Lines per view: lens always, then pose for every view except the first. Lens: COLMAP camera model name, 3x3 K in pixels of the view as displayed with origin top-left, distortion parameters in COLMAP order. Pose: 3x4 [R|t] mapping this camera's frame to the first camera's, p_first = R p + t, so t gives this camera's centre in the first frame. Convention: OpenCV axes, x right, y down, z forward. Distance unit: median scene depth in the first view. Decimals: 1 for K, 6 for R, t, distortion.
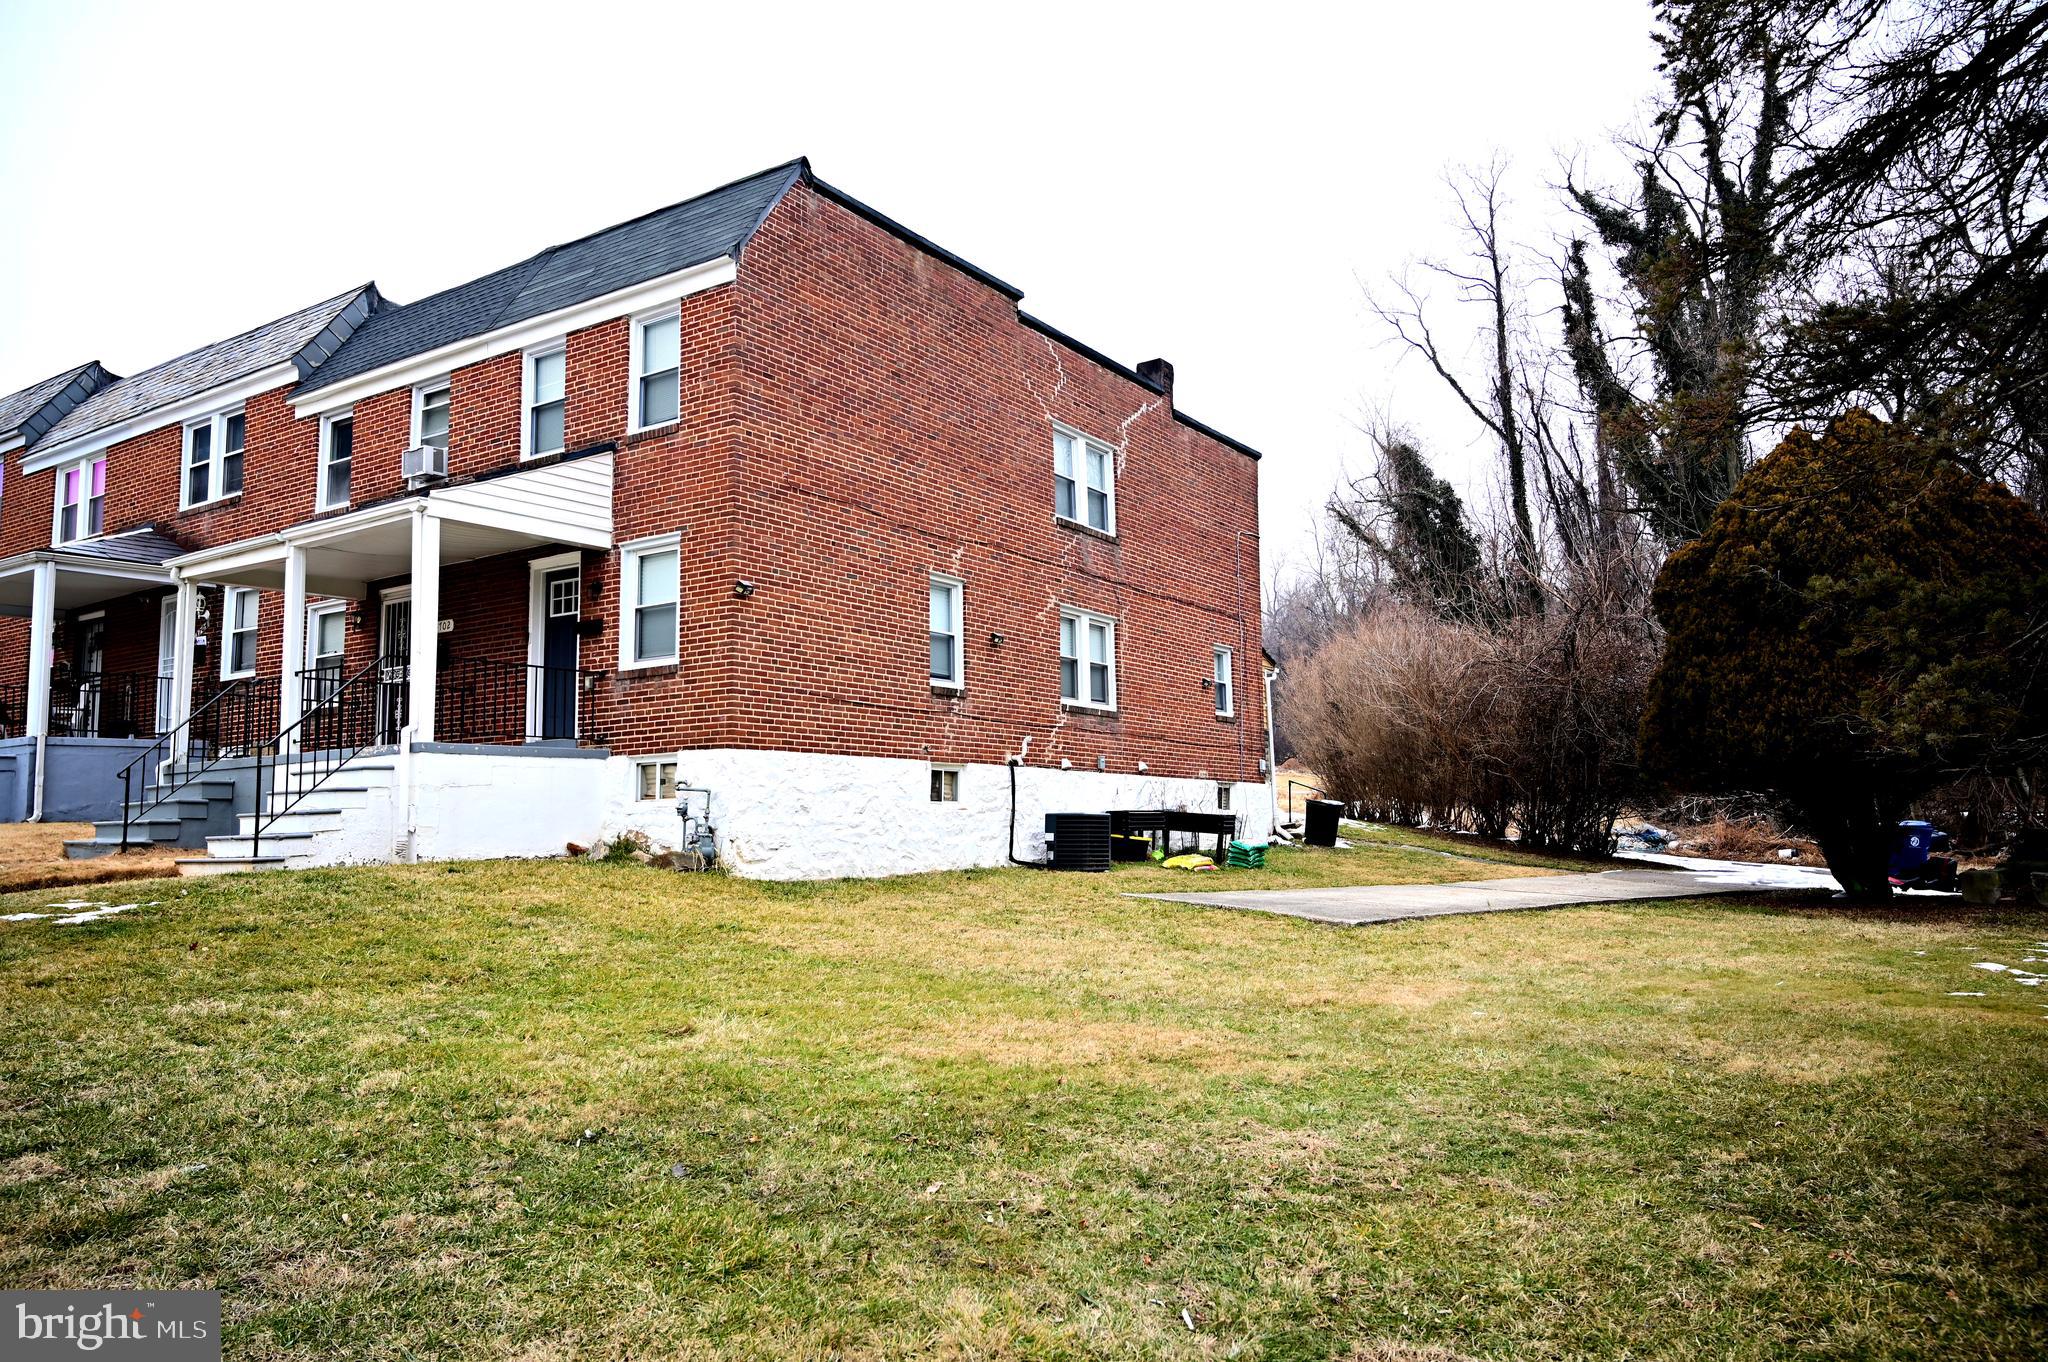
lens RADIAL K [[1426.7, 0, 1026.5], [0, 1426.7, 676.9], [0, 0, 1]] dist [-0.005503, 0.000014]
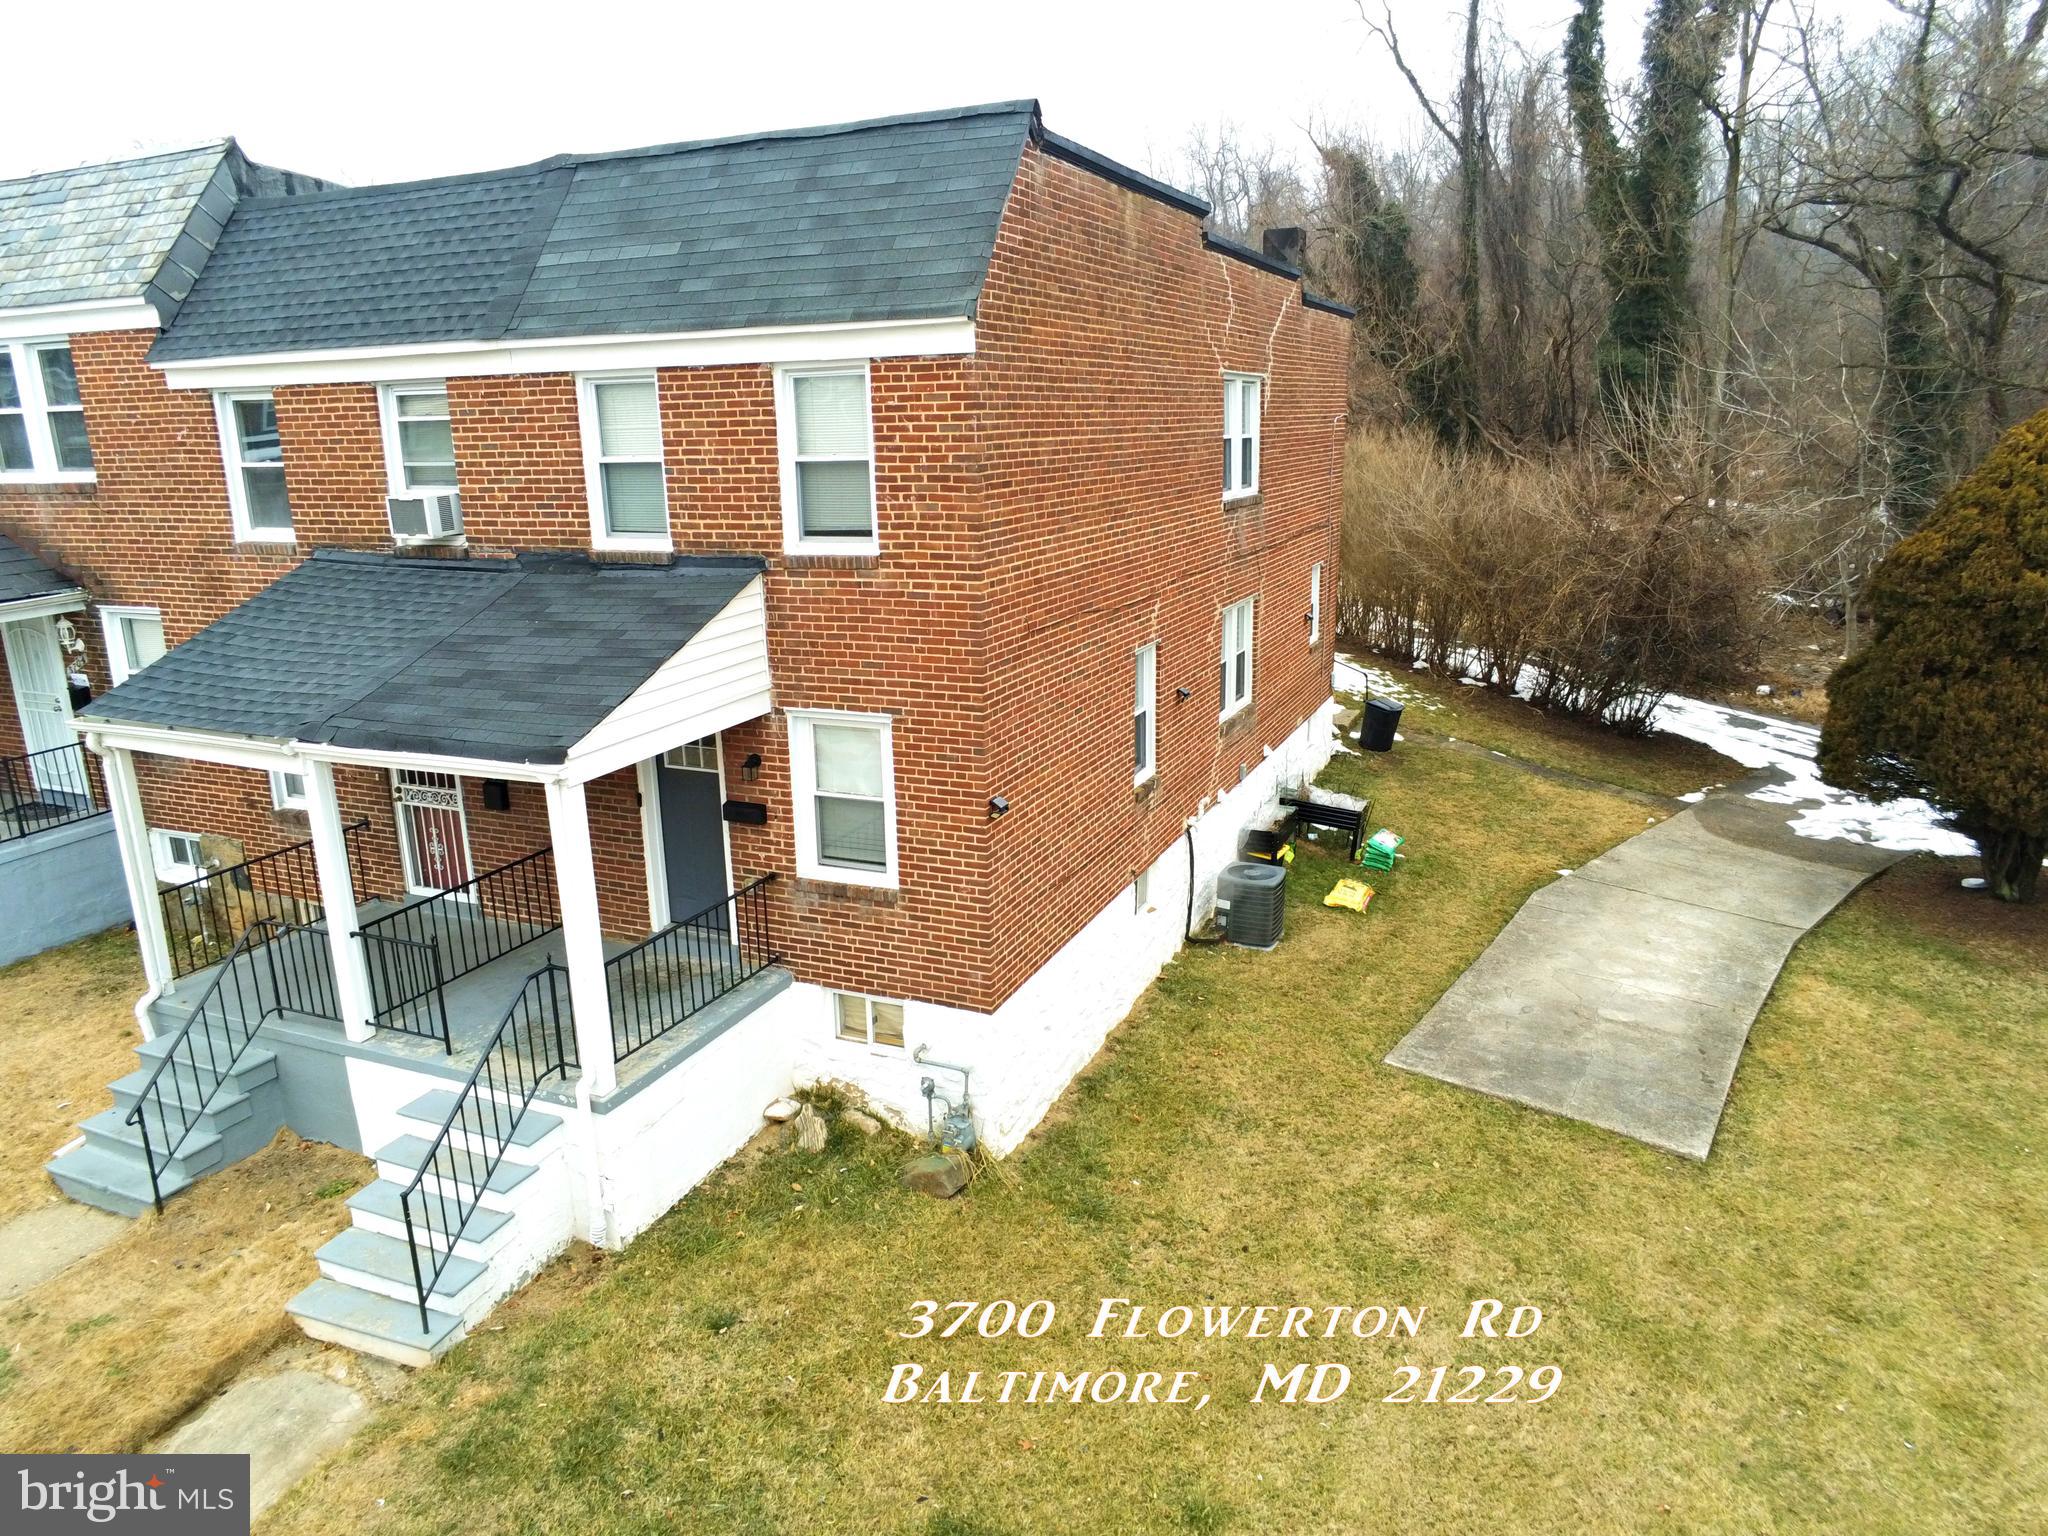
lens RADIAL K [[1339.1, 0, 1022.3], [0, 1339.1, 773.1], [0, 0, 1]] dist [-0.003459, -0.004267]
pose [[0.986919, -0.046082, 0.154494, -0.268242], [-0.013026, 0.932353, 0.361314, -0.301314], [-0.160693, -0.358600, 0.919556, 0.346105]]
